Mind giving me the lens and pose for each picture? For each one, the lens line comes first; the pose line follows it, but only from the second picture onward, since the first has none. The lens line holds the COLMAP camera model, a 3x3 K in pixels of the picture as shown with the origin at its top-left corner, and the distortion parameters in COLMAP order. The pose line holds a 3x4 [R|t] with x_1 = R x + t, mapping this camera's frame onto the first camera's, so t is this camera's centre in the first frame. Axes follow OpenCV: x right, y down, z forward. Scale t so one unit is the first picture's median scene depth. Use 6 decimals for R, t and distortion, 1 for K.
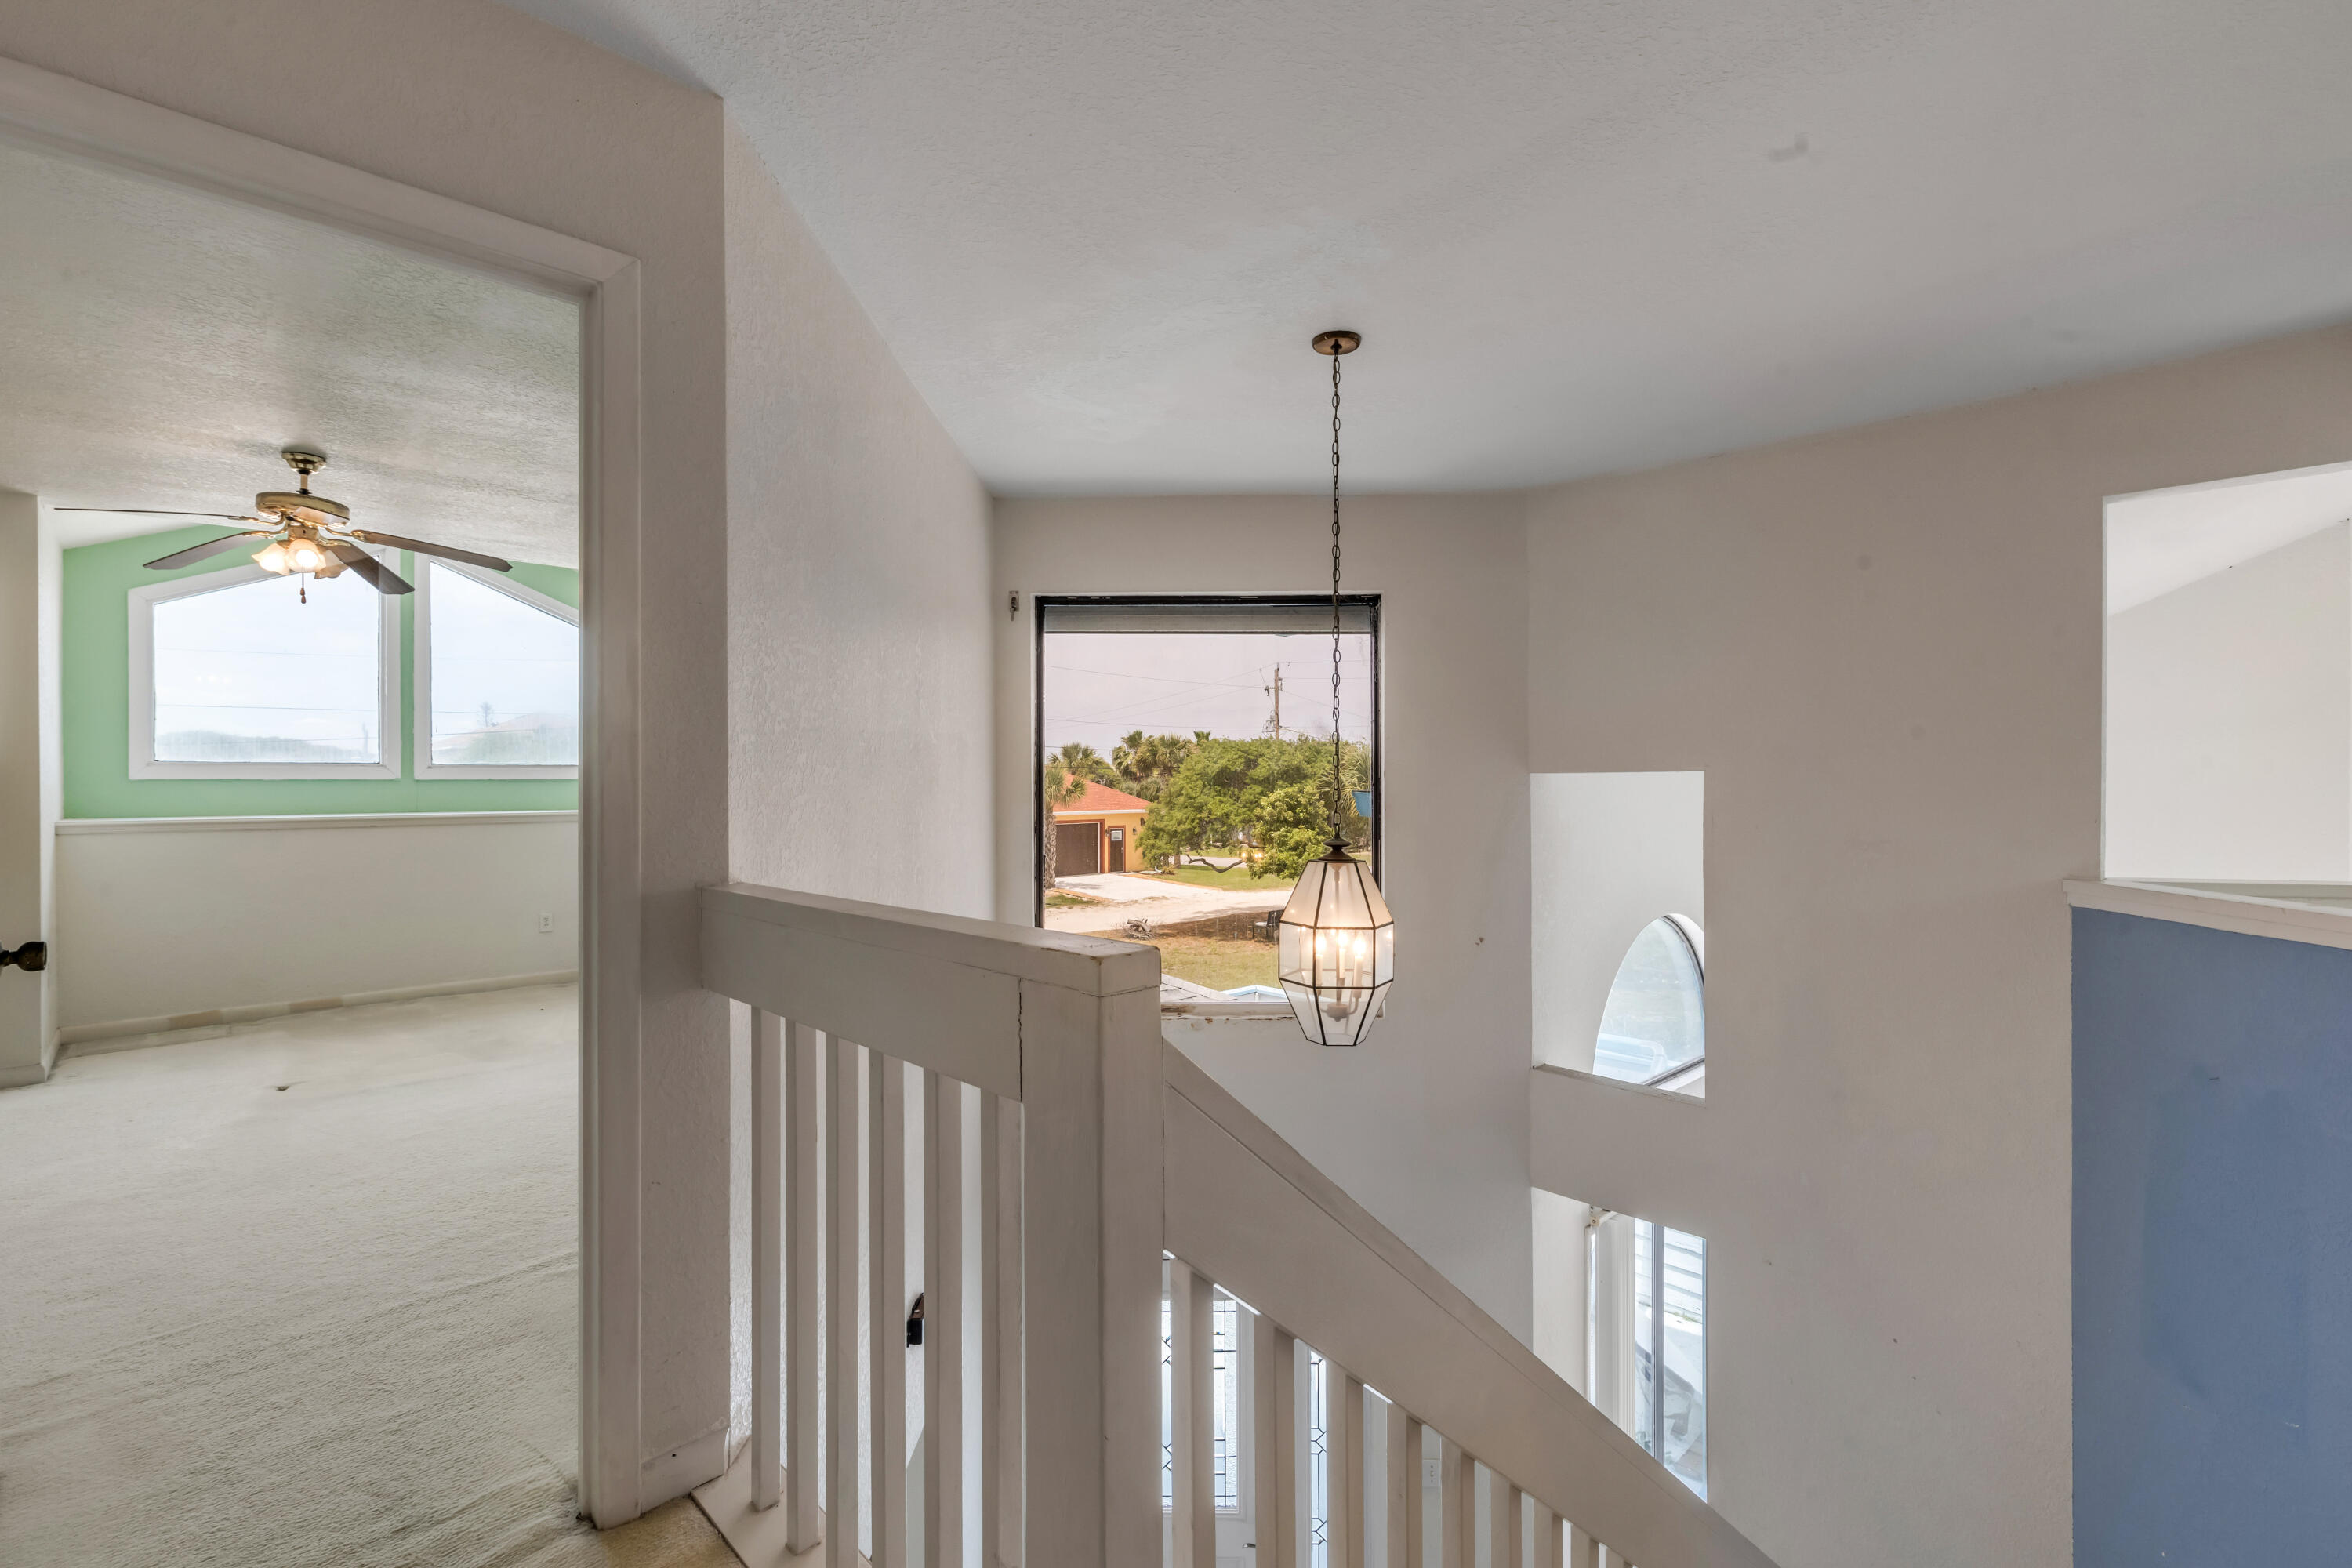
lens RADIAL K [[1073.4, 0, 1176.0], [0, 1073.4, 784.0], [0, 0, 1]] dist [0.004268, 0.000079]
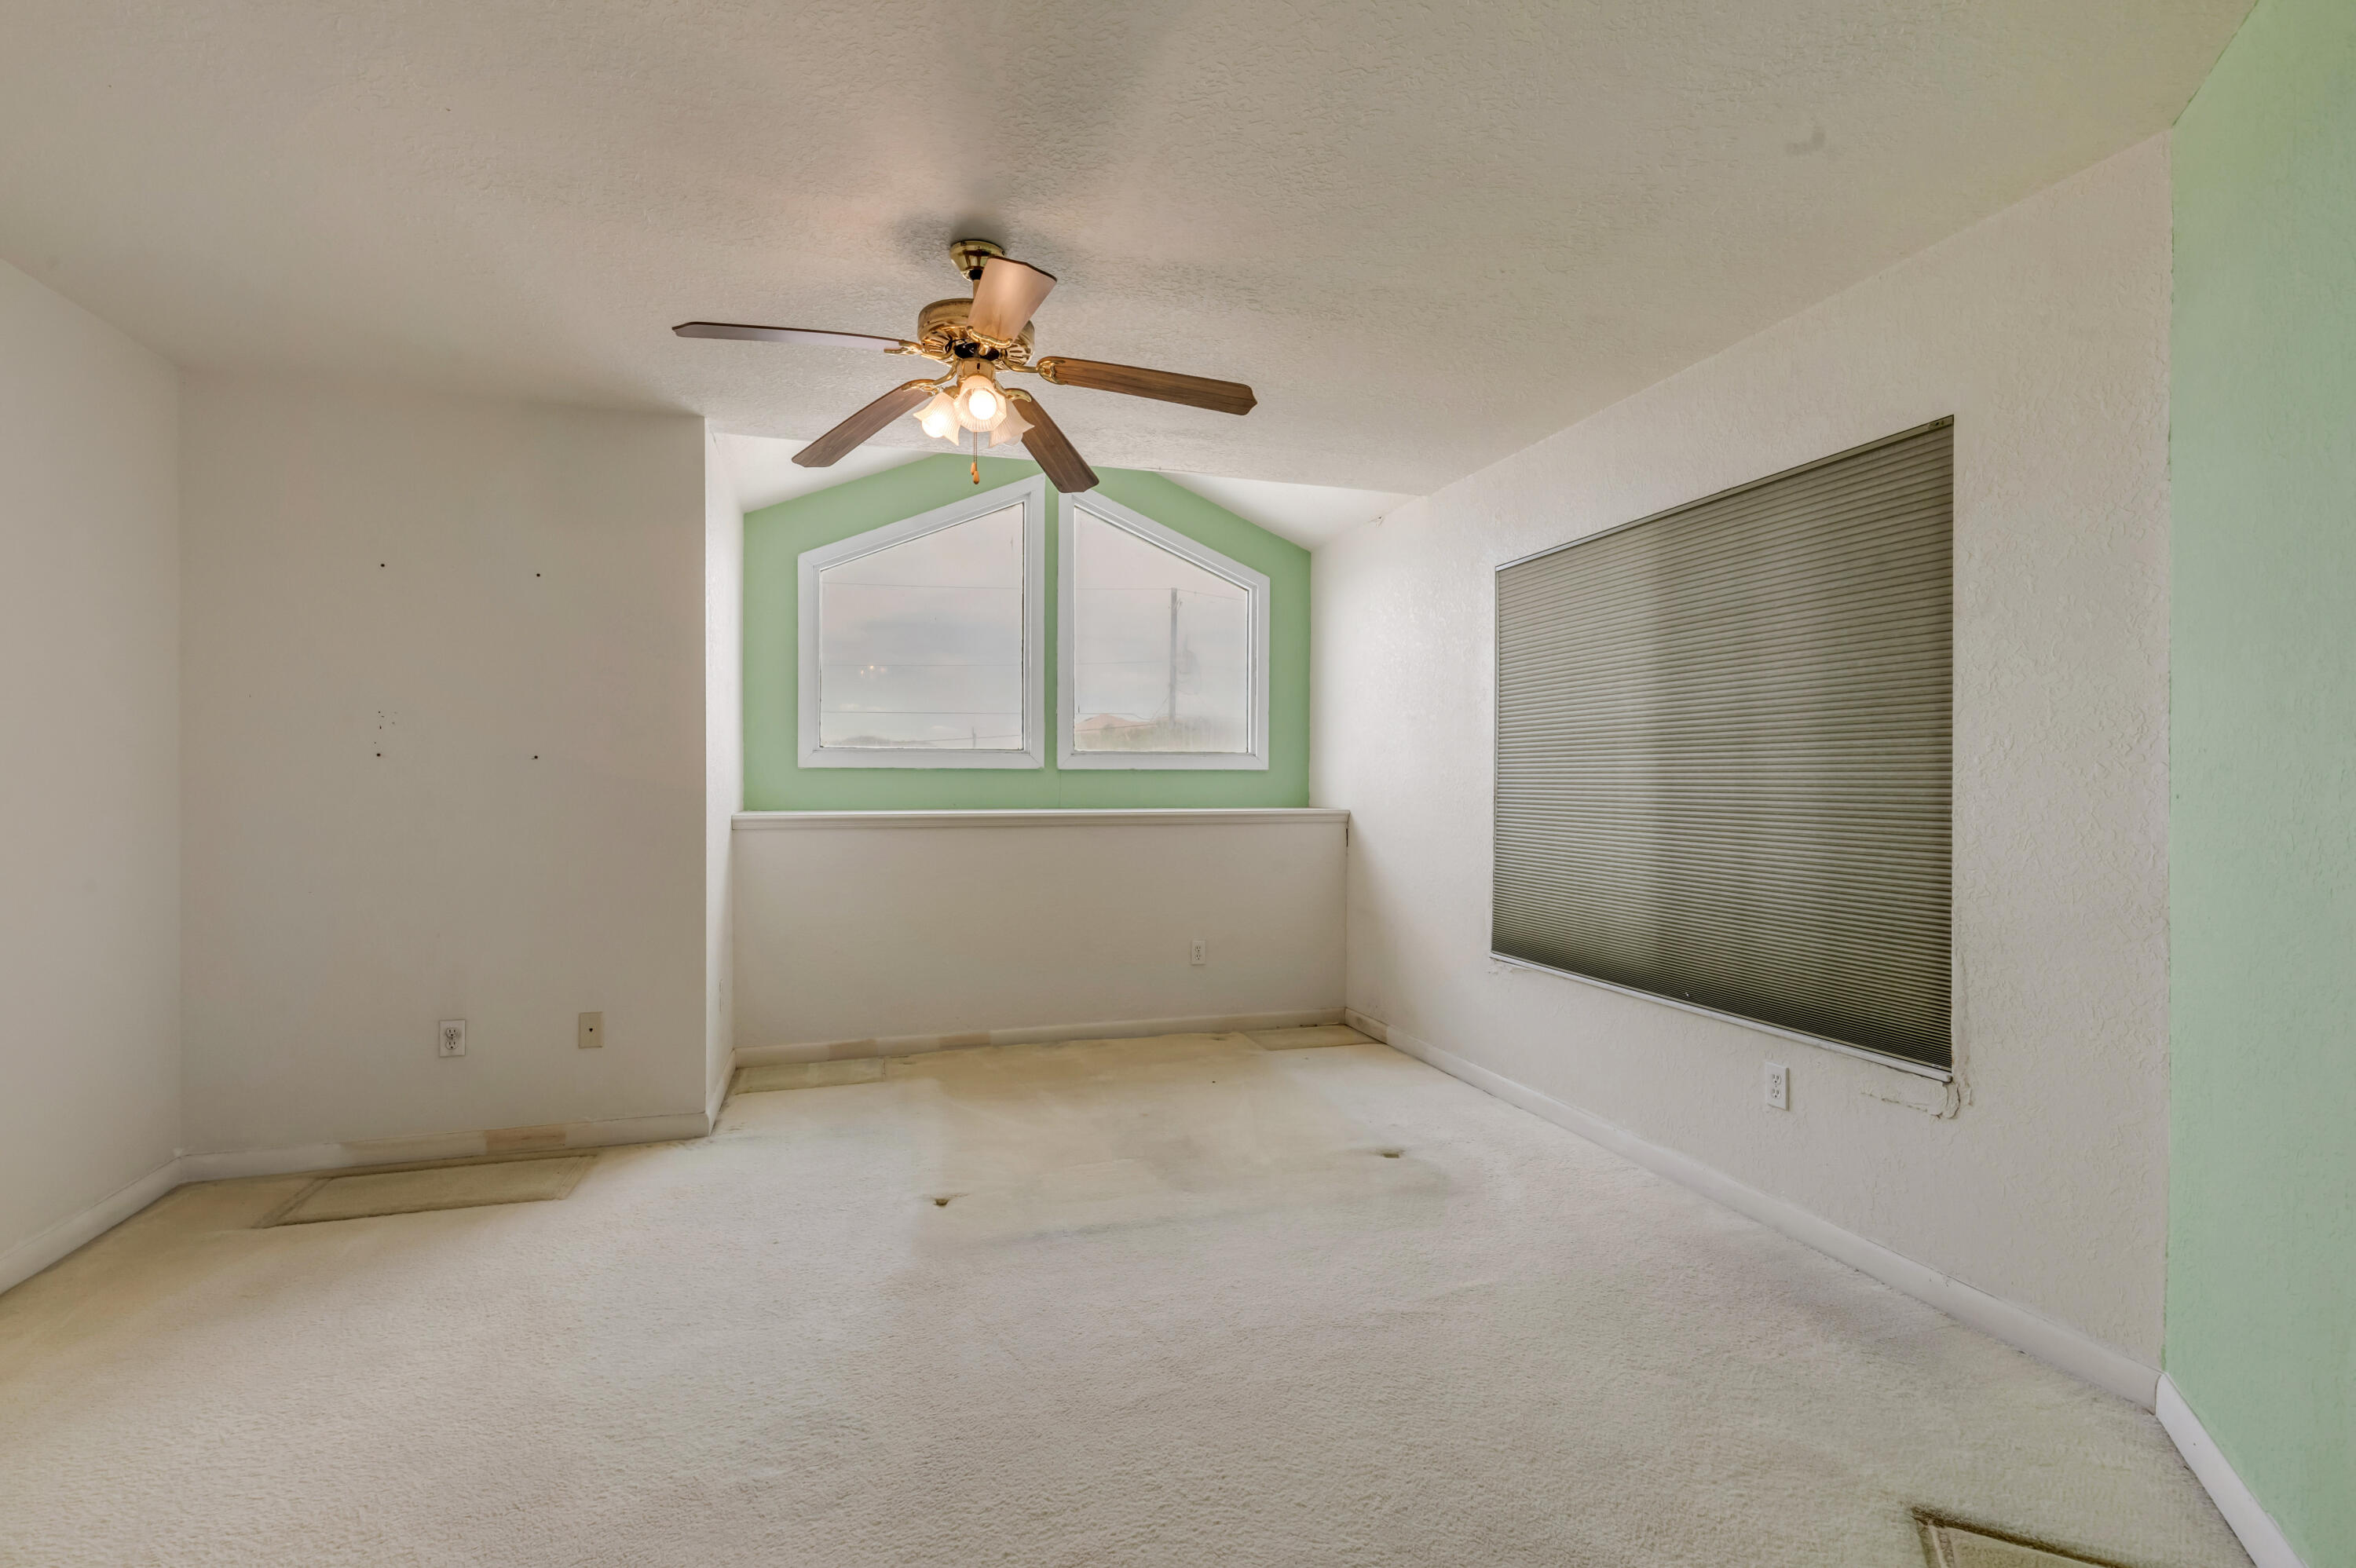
lens RADIAL K [[1075.1, 0, 1178.0], [0, 1075.1, 784.0], [0, 0, 1]] dist [0.004268, 0.000079]
pose [[0.897848, 0.005537, -0.440270, -0.315668], [-0.004466, 0.999984, 0.003467, 0.004943], [0.440282, -0.001147, 0.897859, 0.360664]]
